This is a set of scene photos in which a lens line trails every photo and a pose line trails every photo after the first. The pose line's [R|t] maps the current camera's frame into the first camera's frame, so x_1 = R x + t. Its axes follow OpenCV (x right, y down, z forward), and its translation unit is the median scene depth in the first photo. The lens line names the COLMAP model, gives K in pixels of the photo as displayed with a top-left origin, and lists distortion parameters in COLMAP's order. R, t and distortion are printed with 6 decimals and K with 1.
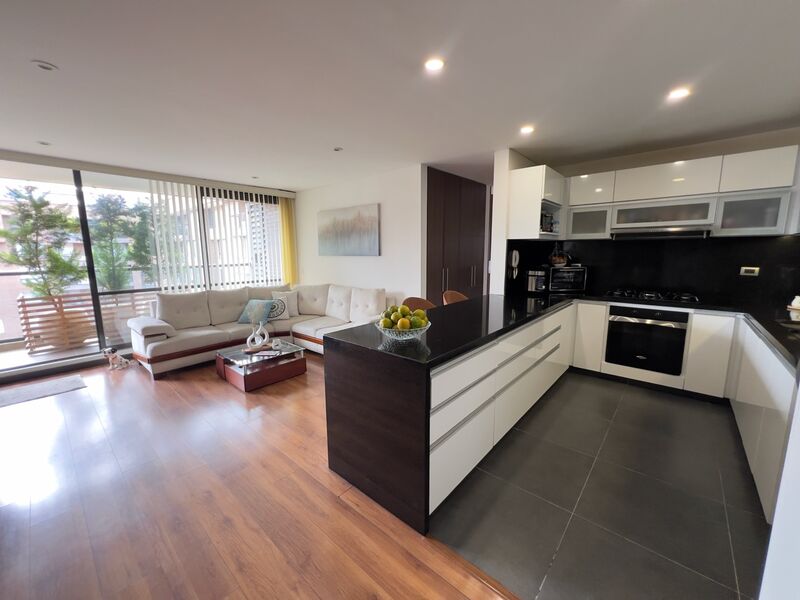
lens RADIAL K [[320.1, 0, 400.0], [0, 320.1, 300.0], [0, 0, 1]] dist [-0.000074, 0.000270]
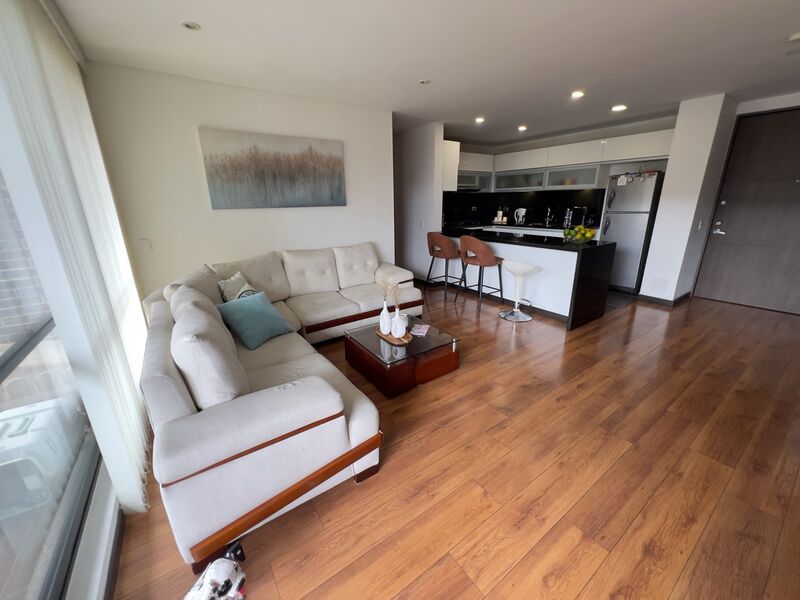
lens RADIAL K [[318.7, 0, 400.7], [0, 318.7, 297.6], [0, 0, 1]] dist [0.000321, 0.000577]
pose [[0.235107, -0.279693, 0.930858, -1.324198], [0.159552, 0.955817, 0.246894, -0.130002], [-0.958785, 0.090473, 0.269344, 0.952995]]
